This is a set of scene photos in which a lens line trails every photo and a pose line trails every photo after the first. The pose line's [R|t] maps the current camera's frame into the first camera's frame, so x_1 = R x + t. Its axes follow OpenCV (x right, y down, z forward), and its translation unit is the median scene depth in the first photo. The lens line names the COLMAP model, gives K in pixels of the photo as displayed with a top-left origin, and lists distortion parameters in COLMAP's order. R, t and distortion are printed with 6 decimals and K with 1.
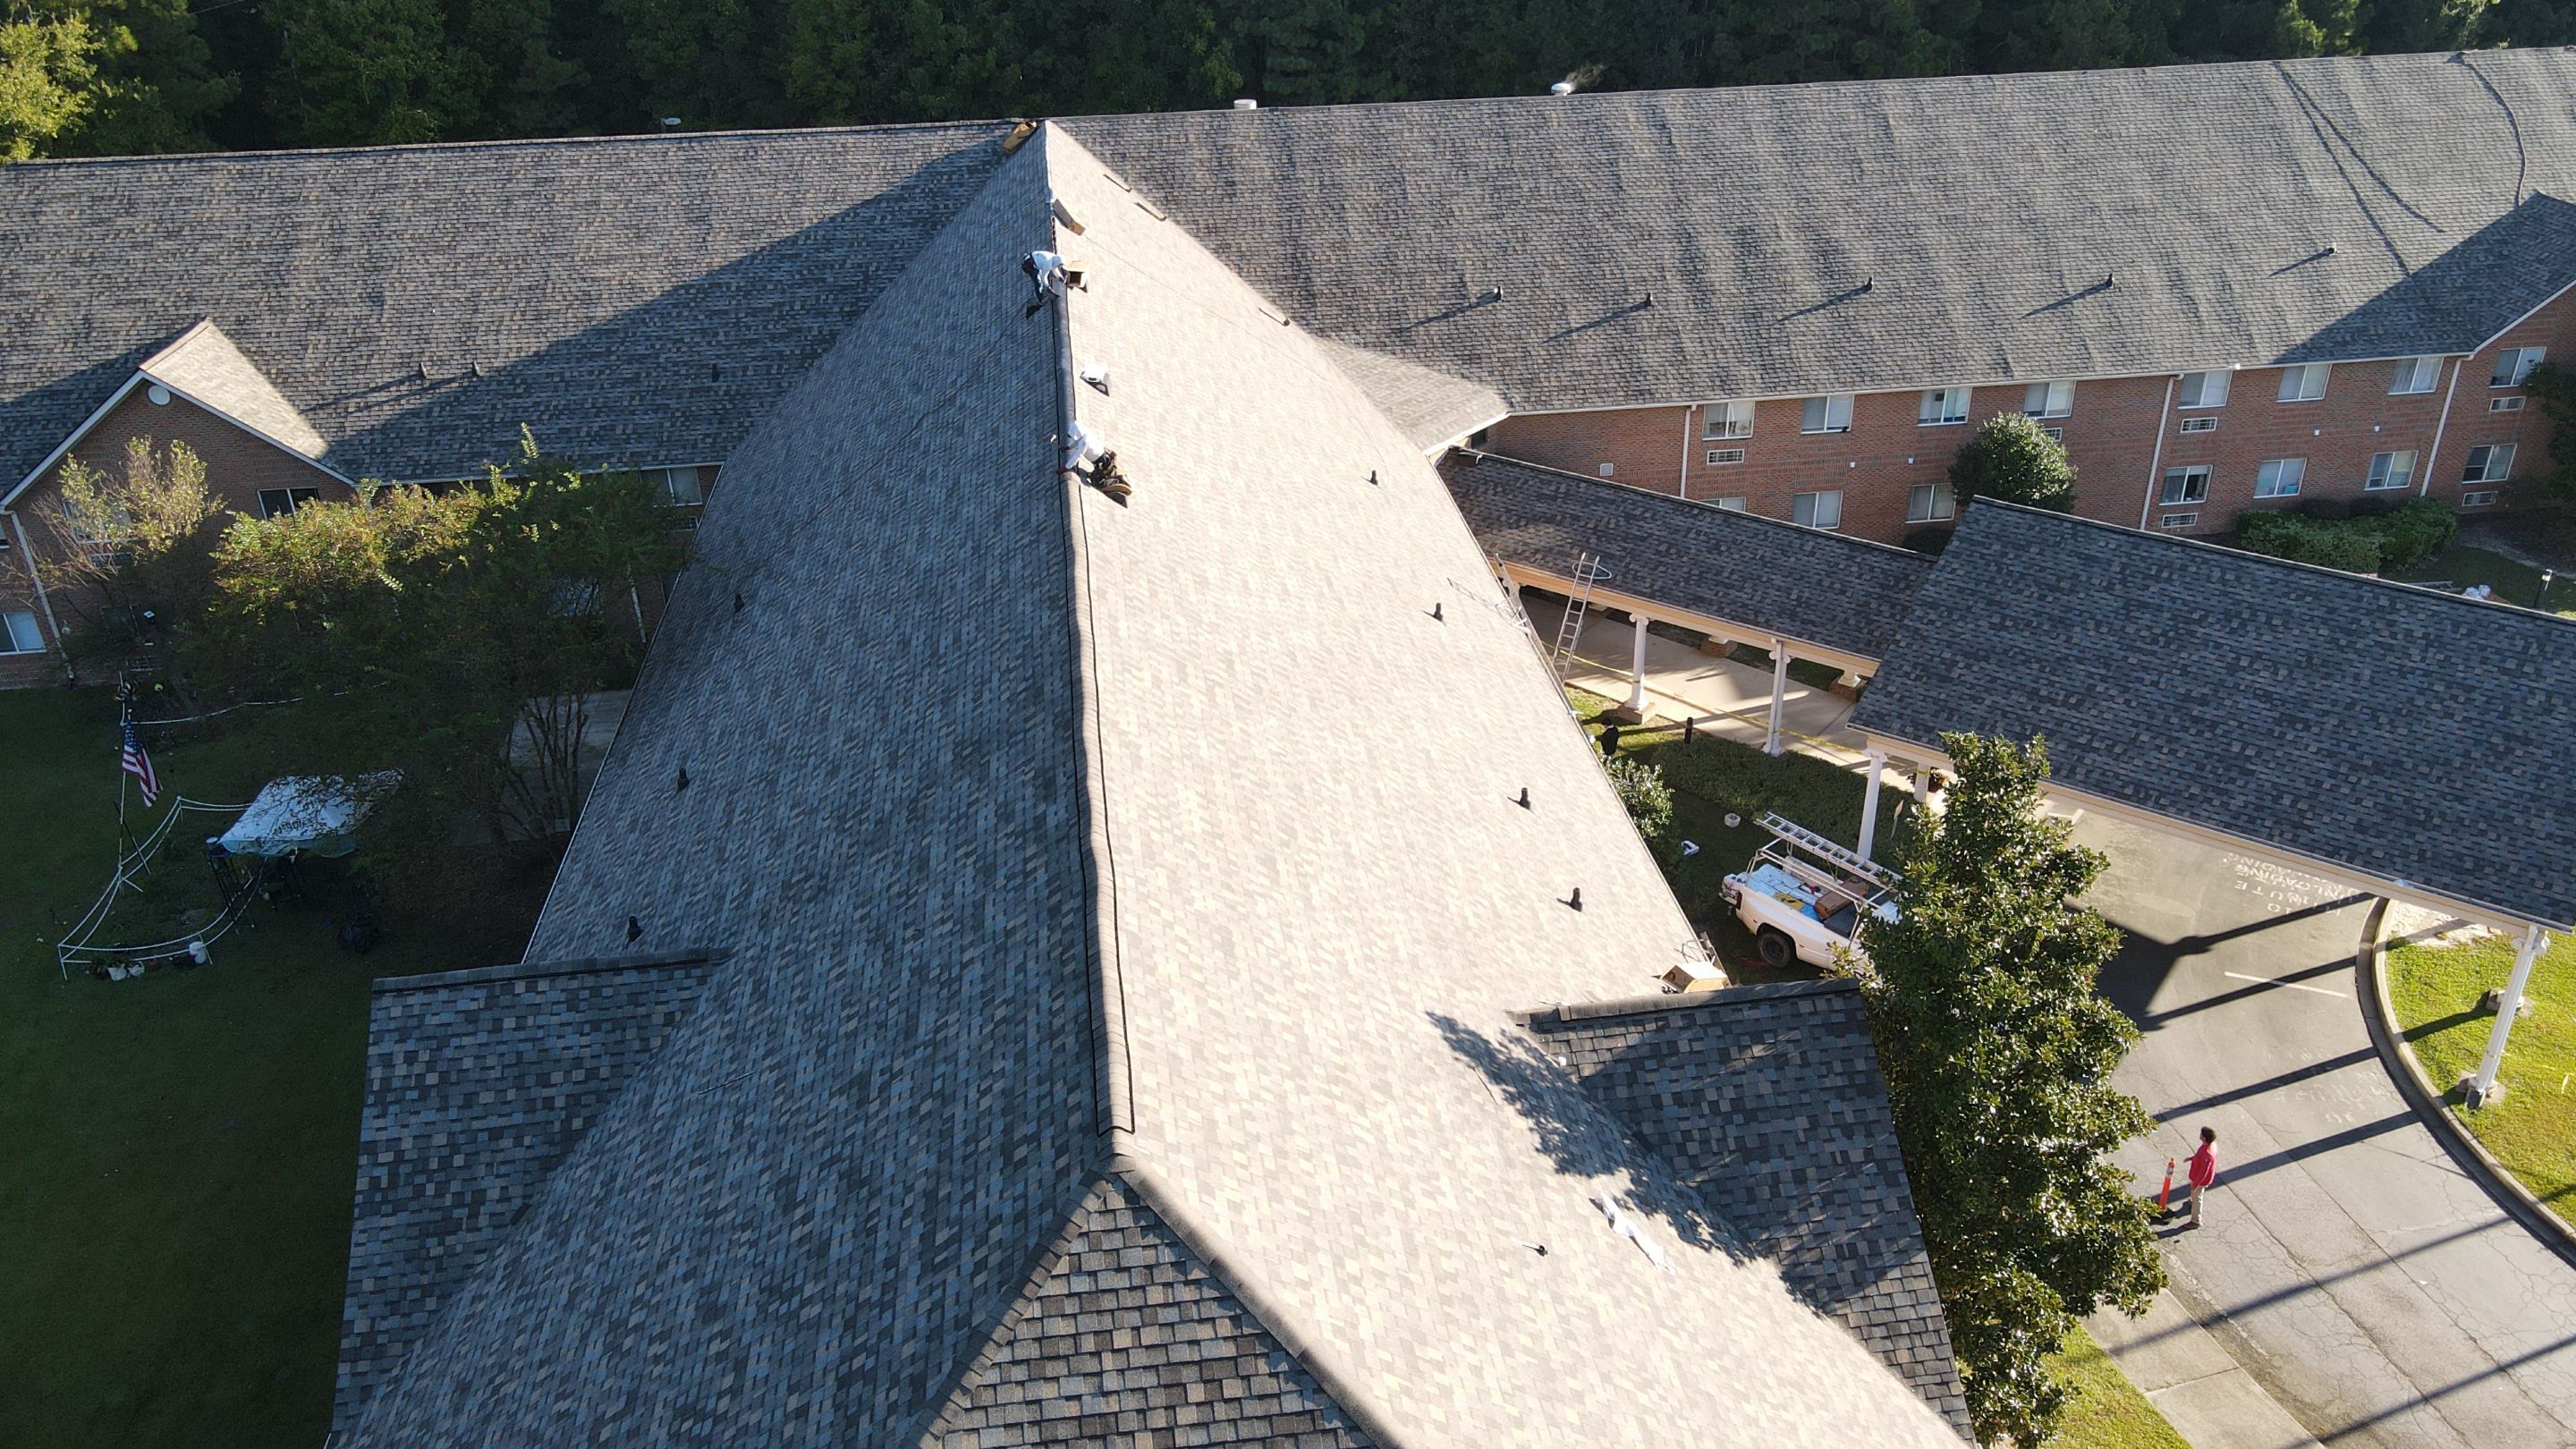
lens RADIAL K [[1852.1, 0, 1288.0], [0, 1852.1, 724.5], [0, 0, 1]] dist [-0.061430, 0.197140]
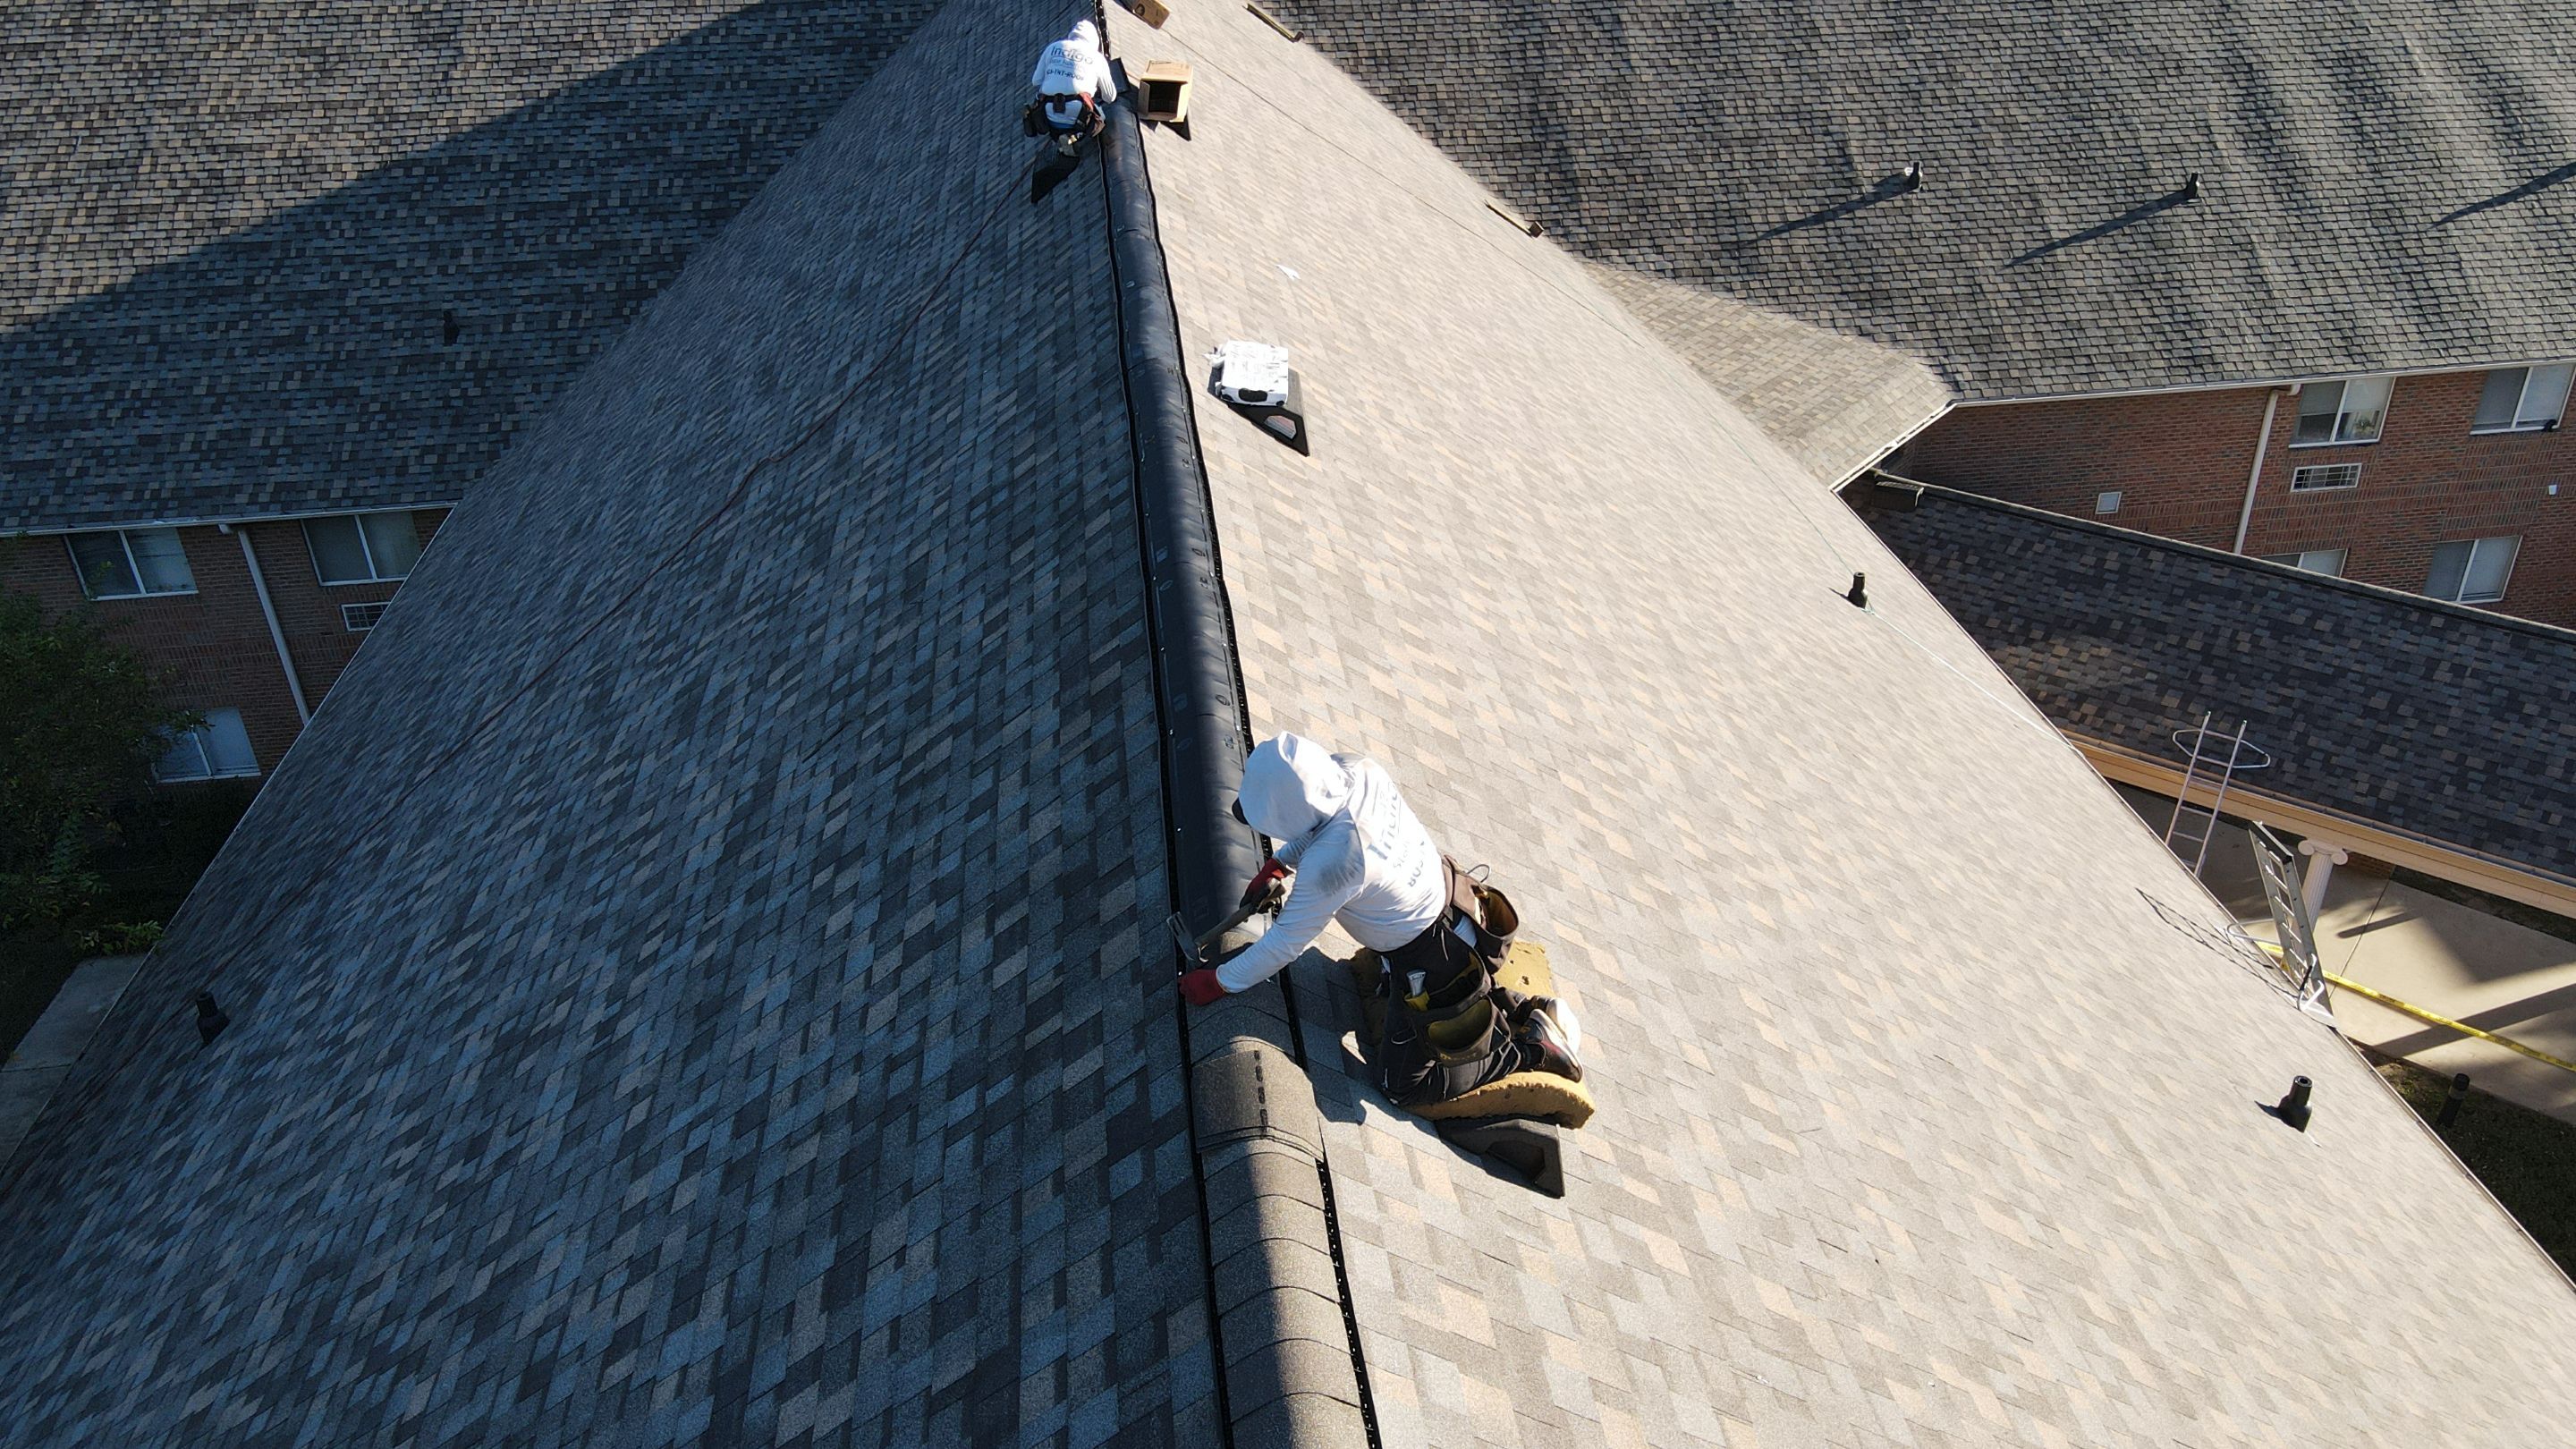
lens RADIAL K [[1895.3, 0, 1288.0], [0, 1895.3, 724.5], [0, 0, 1]] dist [-0.010295, 0.041269]
pose [[0.999836, 0.002617, -0.017919, -0.061865], [-0.002046, 0.999492, 0.031809, -0.094505], [0.017993, -0.031767, 0.999333, 0.457552]]
